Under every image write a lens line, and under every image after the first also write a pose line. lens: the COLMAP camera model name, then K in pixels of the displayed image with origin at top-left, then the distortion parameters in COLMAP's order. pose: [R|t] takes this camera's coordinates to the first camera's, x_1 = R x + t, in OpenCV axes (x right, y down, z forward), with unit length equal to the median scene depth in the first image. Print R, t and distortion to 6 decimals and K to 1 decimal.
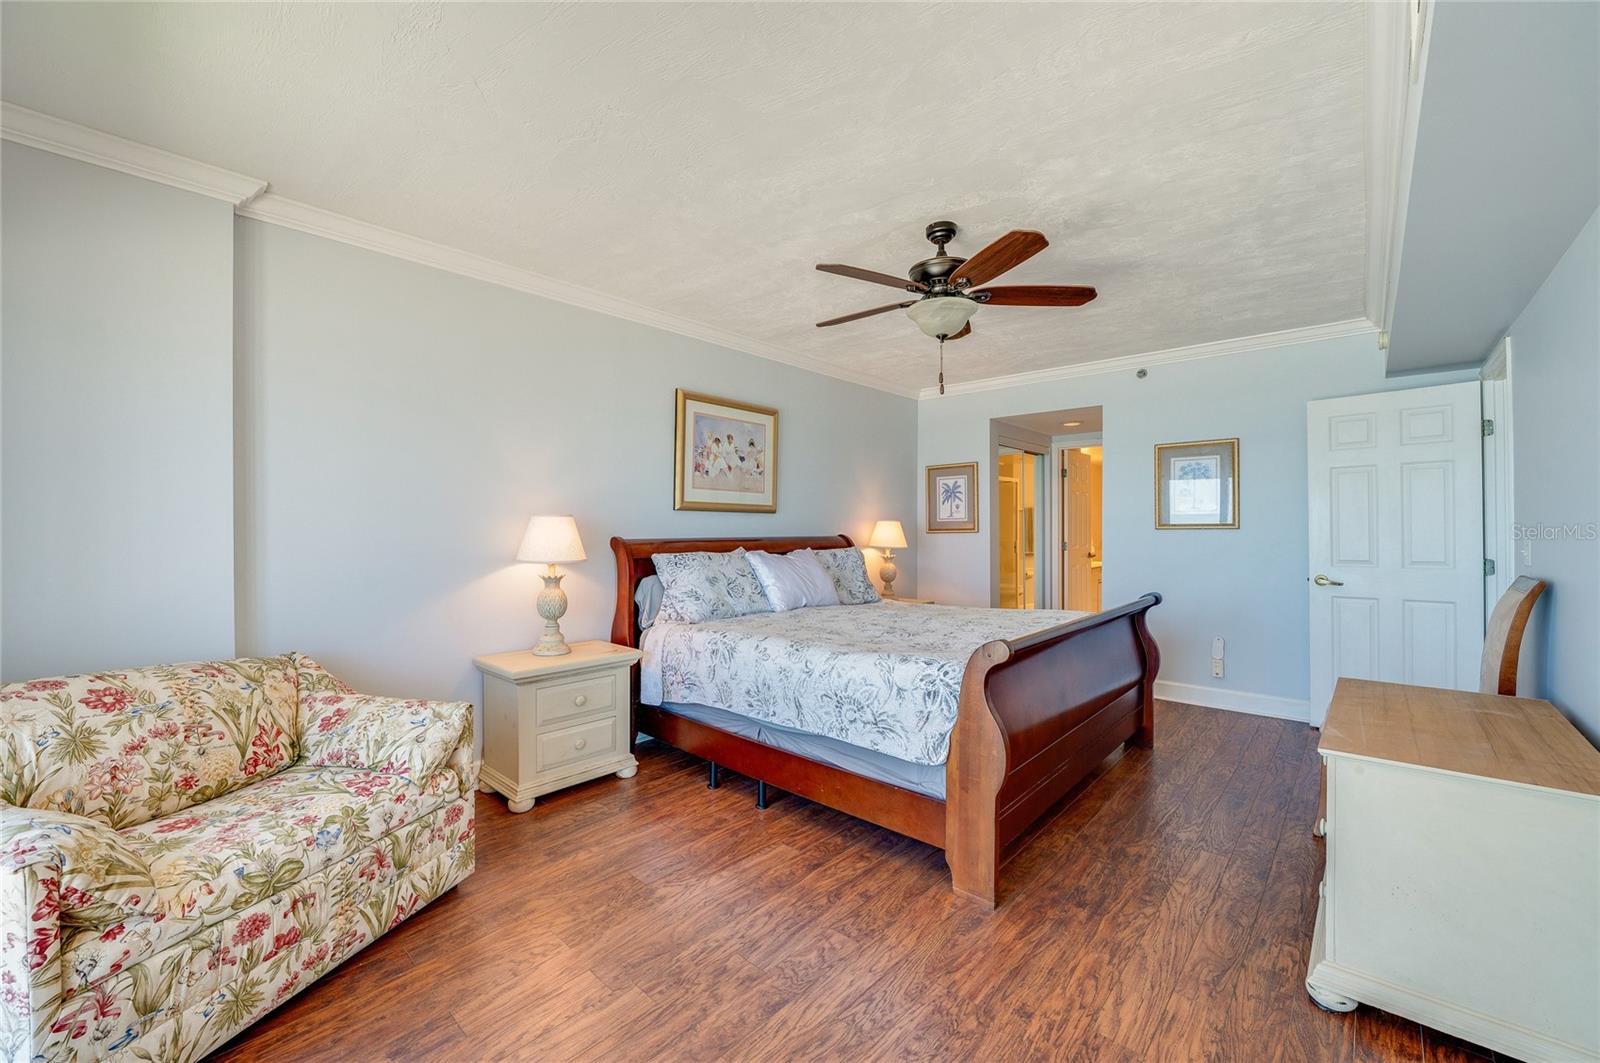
lens RADIAL K [[642.0, 0, 805.0], [0, 642.0, 530.5], [0, 0, 1]] dist [-0.015931, 0.000392]
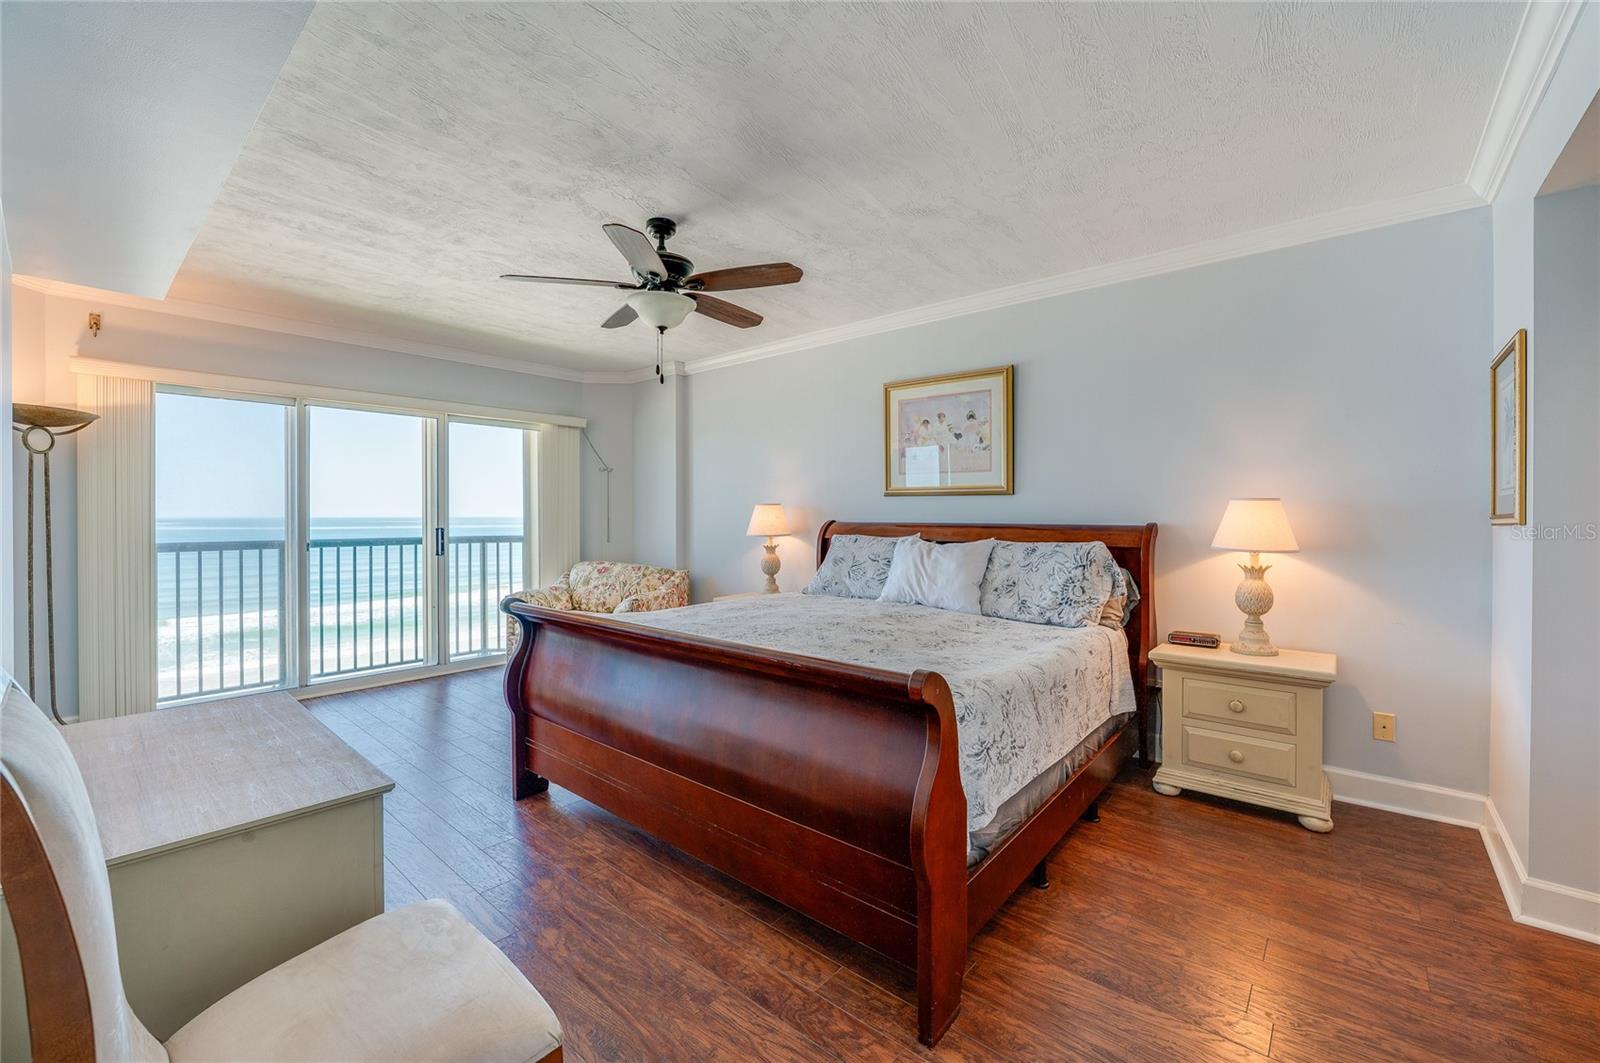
lens RADIAL K [[642.0, 0, 806.9], [0, 642.0, 520.3], [0, 0, 1]] dist [-0.015931, 0.000392]
pose [[0.023558, 0.017320, -0.999572, 1.343559], [0.003209, 0.999843, 0.017400, -0.016019], [0.999717, -0.003618, 0.023499, 1.290494]]
